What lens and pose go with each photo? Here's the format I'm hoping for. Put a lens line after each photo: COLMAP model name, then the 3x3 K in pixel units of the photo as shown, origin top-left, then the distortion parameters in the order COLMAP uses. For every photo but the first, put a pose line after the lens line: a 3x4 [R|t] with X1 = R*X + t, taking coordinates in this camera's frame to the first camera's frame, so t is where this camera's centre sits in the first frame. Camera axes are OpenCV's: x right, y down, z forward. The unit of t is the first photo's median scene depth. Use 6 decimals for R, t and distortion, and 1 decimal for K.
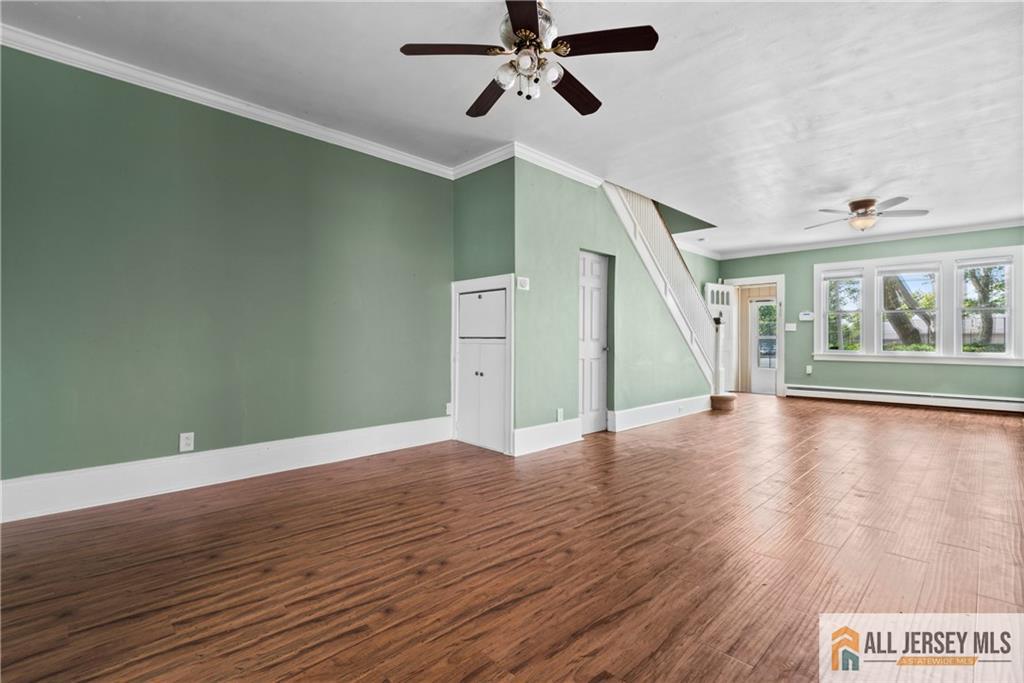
lens RADIAL K [[470.9, 0, 513.3], [0, 470.9, 338.2], [0, 0, 1]] dist [0.004925, 0.000162]
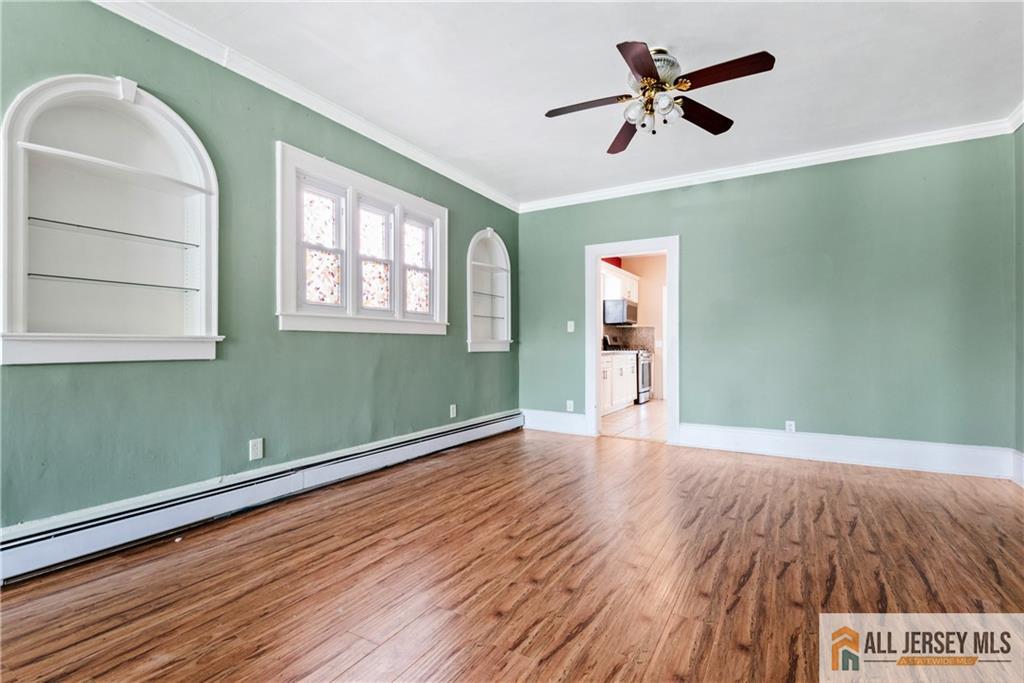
lens RADIAL K [[470.9, 0, 512.3], [0, 470.9, 344.6], [0, 0, 1]] dist [0.004925, 0.000162]
pose [[-0.967330, -0.003147, -0.253503, 0.638144], [-0.002590, 0.999993, -0.002533, 0.006729], [0.253509, -0.001794, -0.967331, 1.979091]]
